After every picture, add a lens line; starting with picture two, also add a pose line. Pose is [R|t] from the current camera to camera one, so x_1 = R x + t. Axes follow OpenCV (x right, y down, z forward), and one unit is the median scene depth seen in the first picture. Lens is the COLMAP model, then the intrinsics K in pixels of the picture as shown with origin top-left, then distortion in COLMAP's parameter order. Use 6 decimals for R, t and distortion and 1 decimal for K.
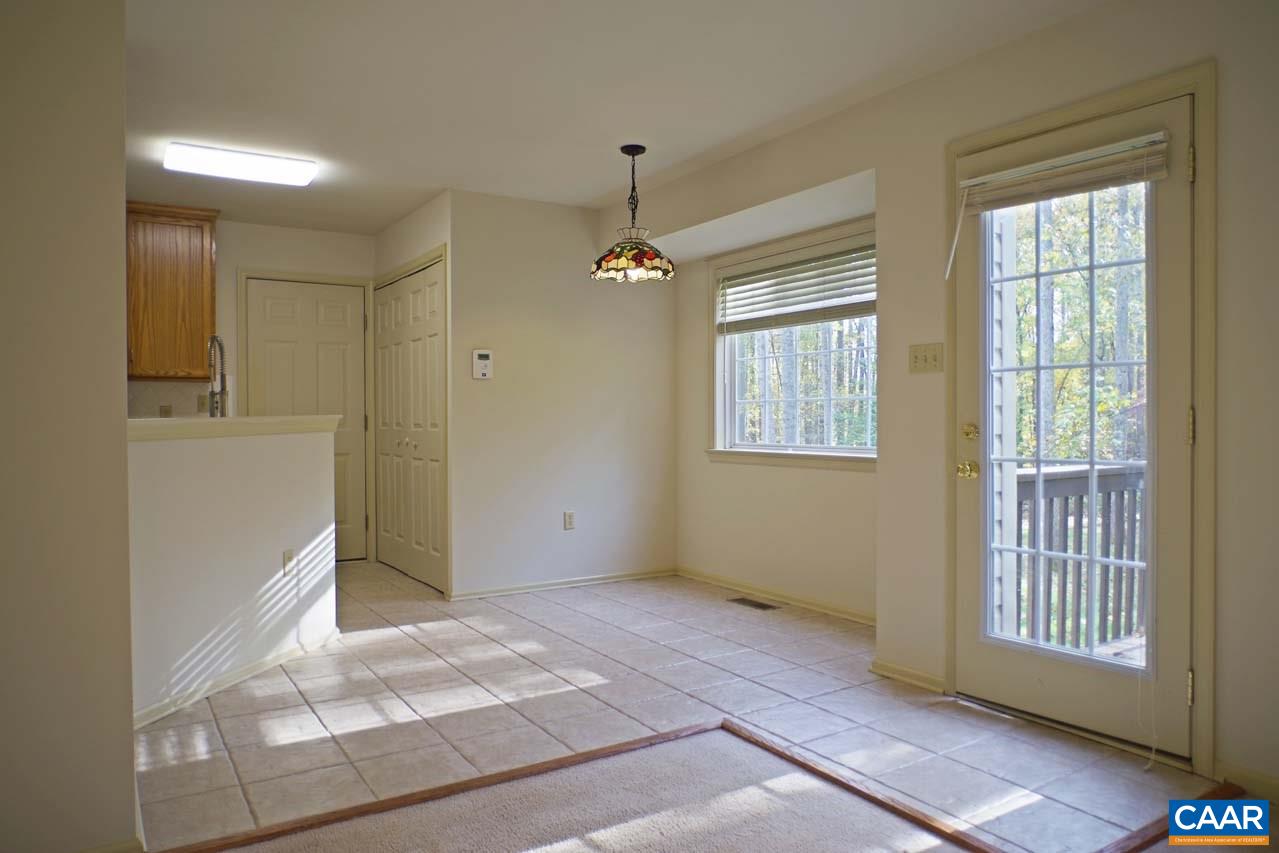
lens RADIAL K [[853.1, 0, 639.5], [0, 853.1, 433.9], [0, 0, 1]] dist [-0.035432, 0.017275]
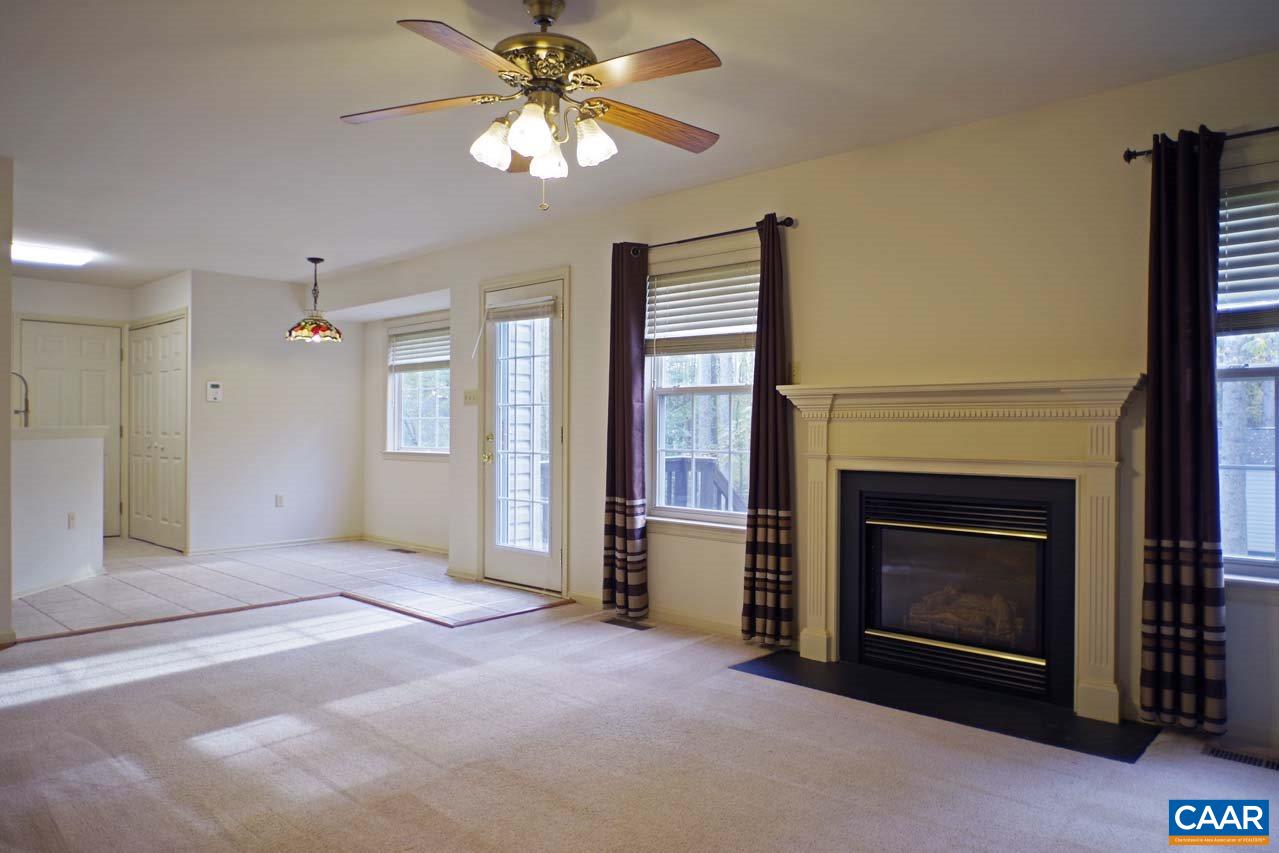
lens RADIAL K [[853.1, 0, 639.4], [0, 853.1, 429.8], [0, 0, 1]] dist [-0.035432, 0.017275]
pose [[0.967656, 0.006637, 0.252187, 0.151435], [-0.002041, 0.999827, -0.018483, 0.008371], [-0.252266, 0.017370, 0.967502, -0.566566]]
